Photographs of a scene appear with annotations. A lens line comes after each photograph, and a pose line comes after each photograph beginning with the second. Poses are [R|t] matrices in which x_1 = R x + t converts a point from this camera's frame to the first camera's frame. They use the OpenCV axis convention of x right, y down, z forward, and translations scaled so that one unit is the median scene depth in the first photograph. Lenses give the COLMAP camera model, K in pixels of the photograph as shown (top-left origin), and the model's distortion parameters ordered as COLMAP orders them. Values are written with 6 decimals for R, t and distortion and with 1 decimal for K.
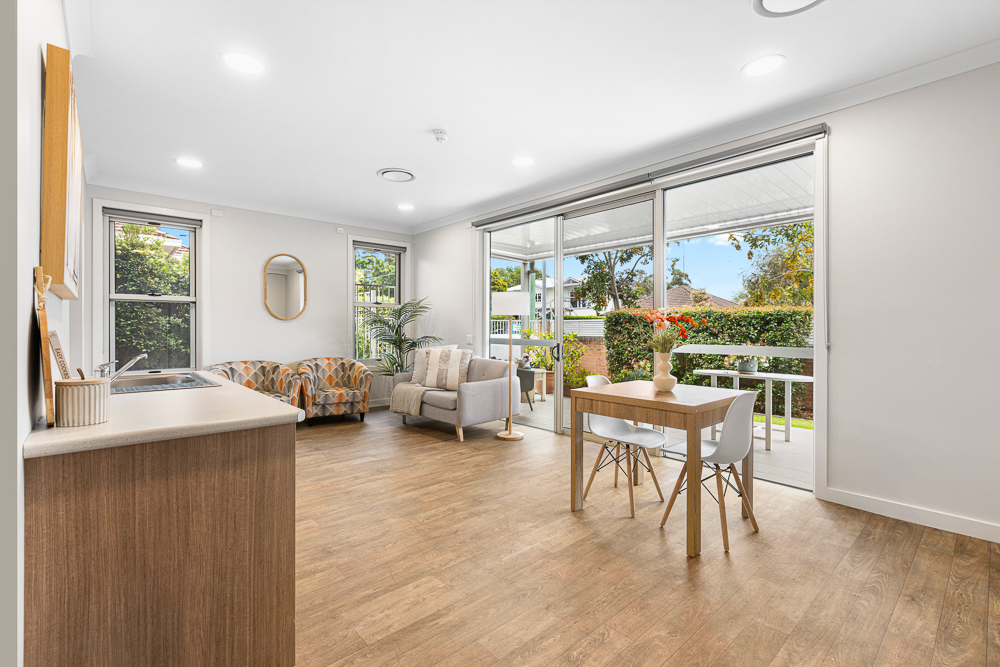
lens RADIAL K [[457.2, 0, 500.0], [0, 457.2, 333.5], [0, 0, 1]] dist [0.001137, 0.000343]
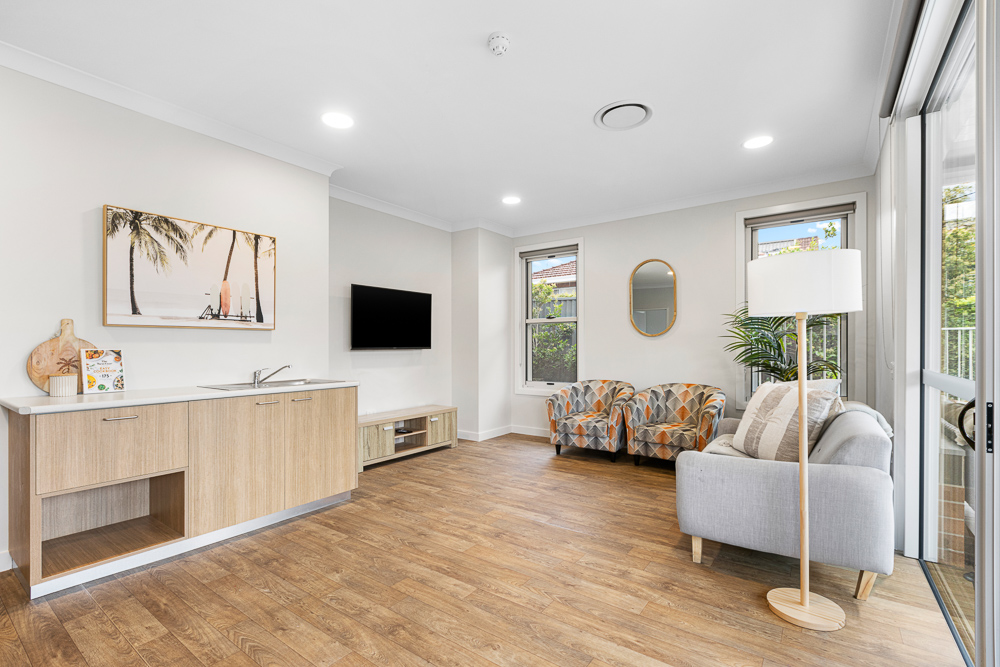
lens RADIAL K [[457.2, 0, 500.0], [0, 457.2, 333.5], [0, 0, 1]] dist [0.001137, 0.000343]
pose [[0.185008, -0.029859, -0.982283, 0.554085], [-0.002434, 0.999521, -0.030841, -0.010768], [0.982734, 0.008097, 0.184847, 0.958345]]
